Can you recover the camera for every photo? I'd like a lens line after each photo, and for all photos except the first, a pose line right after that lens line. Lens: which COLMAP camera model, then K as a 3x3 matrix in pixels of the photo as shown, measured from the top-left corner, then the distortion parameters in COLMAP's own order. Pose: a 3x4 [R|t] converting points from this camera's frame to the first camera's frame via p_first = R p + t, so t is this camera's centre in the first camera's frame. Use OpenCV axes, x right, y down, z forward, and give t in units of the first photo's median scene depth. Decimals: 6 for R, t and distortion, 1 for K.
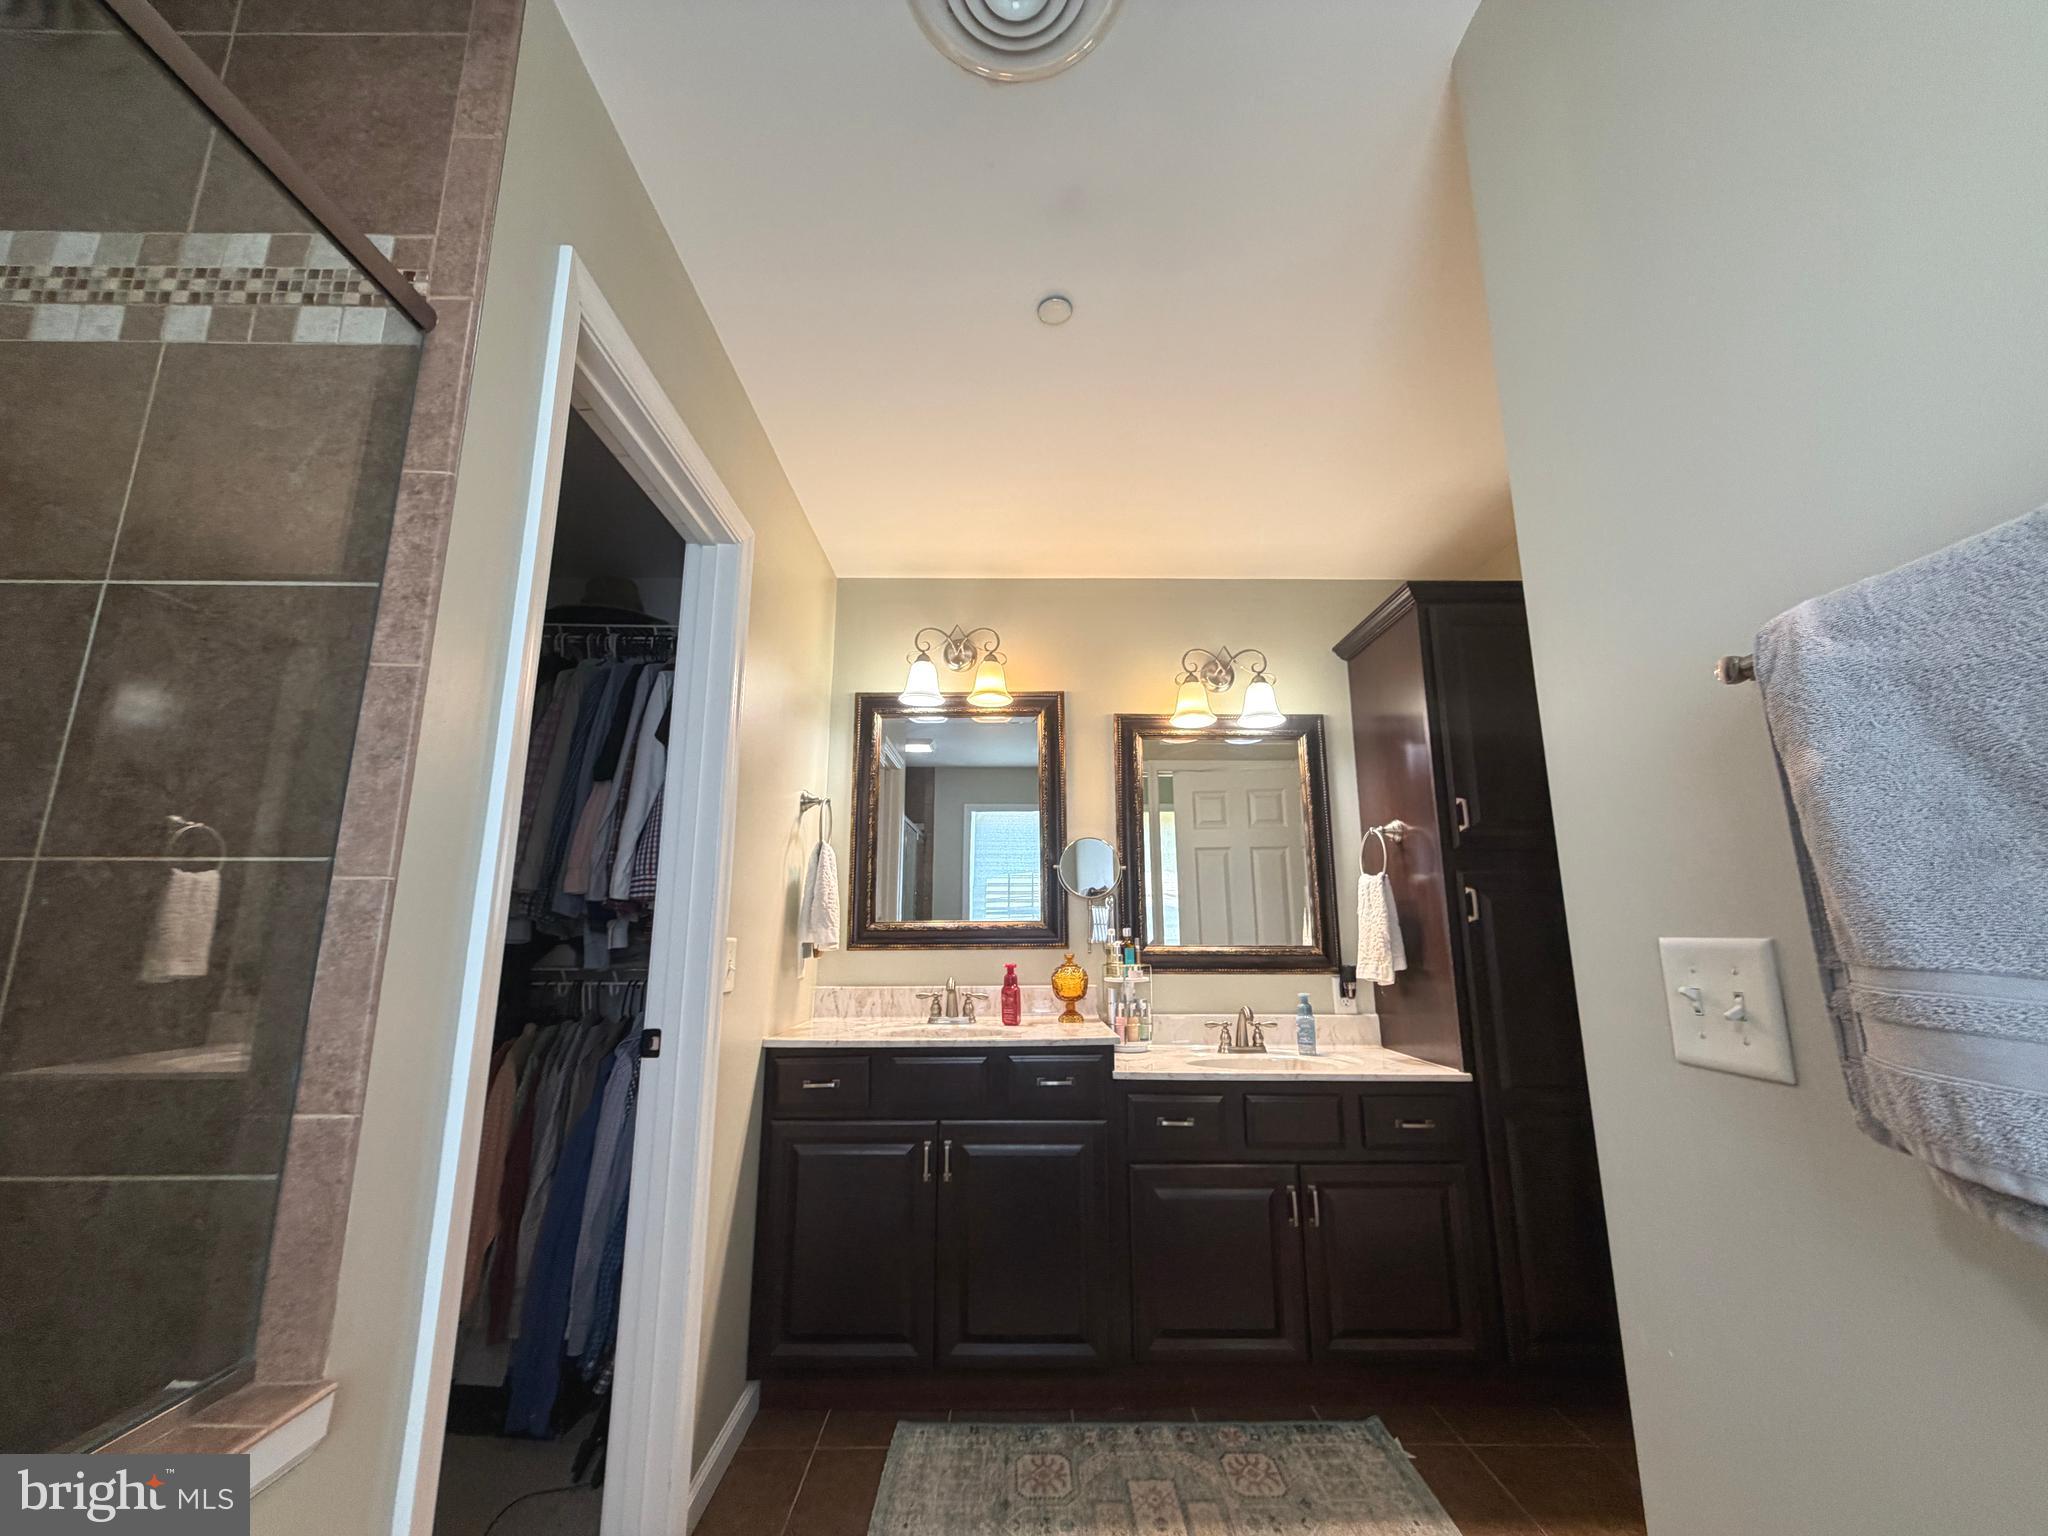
lens RADIAL K [[813.1, 0, 1014.1], [0, 813.1, 771.6], [0, 0, 1]] dist [0.000213, 0.000169]
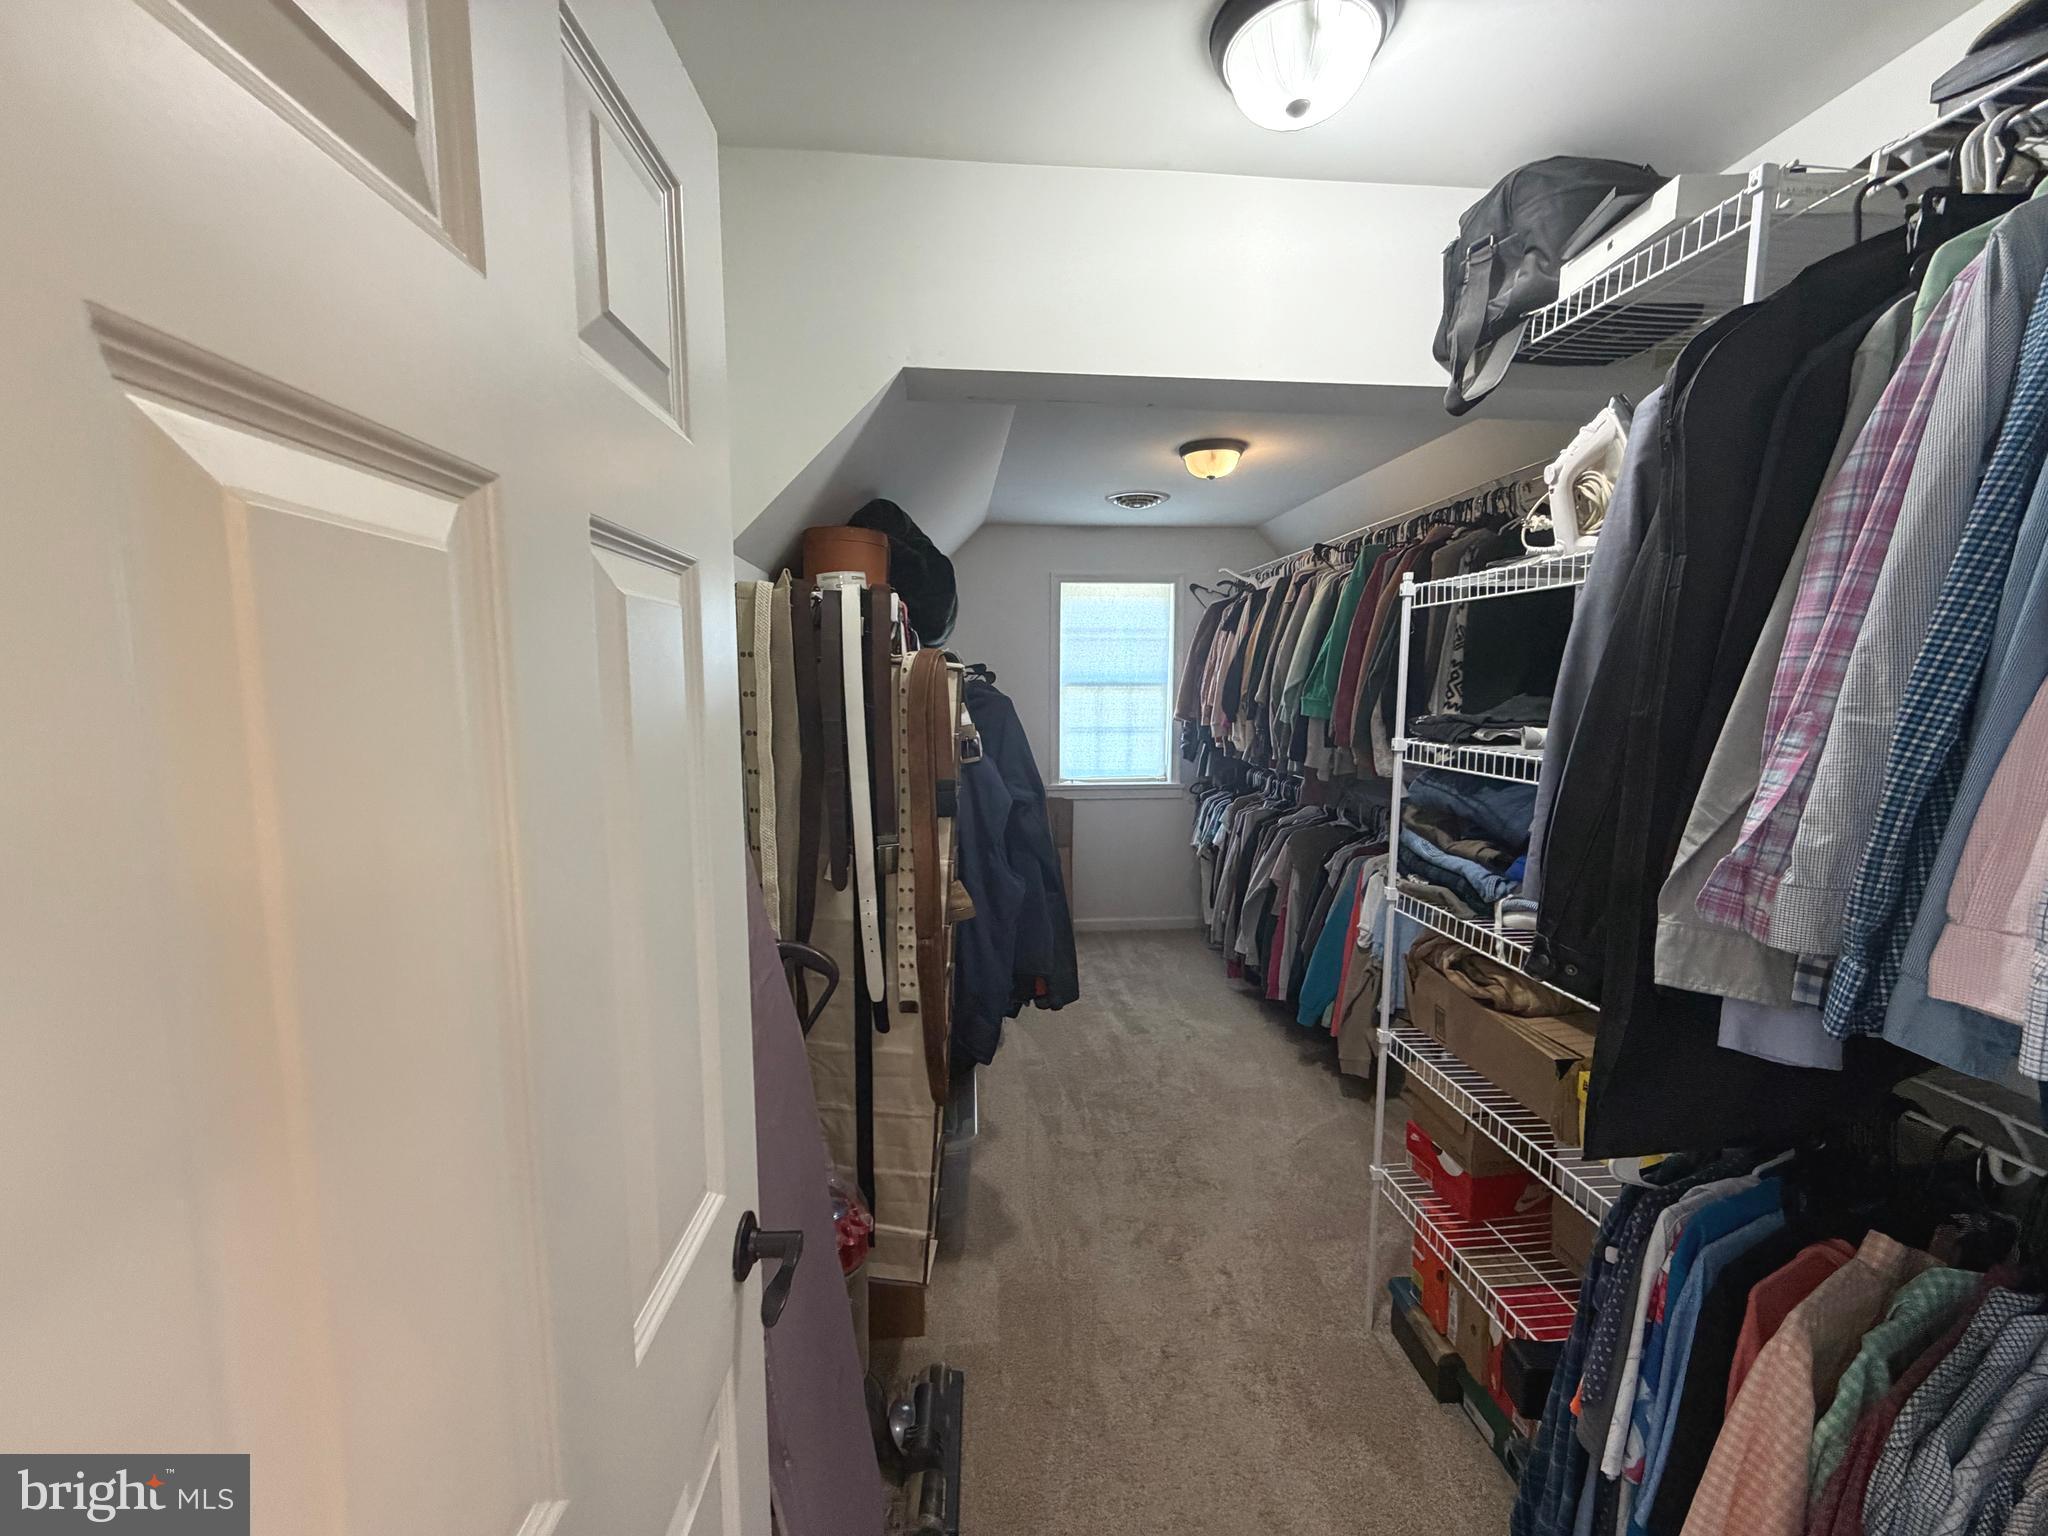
lens RADIAL K [[813.1, 0, 1014.1], [0, 813.1, 771.6], [0, 0, 1]] dist [0.000213, 0.000169]
pose [[0.083997, 0.107076, -0.990696, -0.277313], [0.196964, 0.972810, 0.121842, -0.036526], [0.976806, -0.205366, 0.060623, 0.637643]]
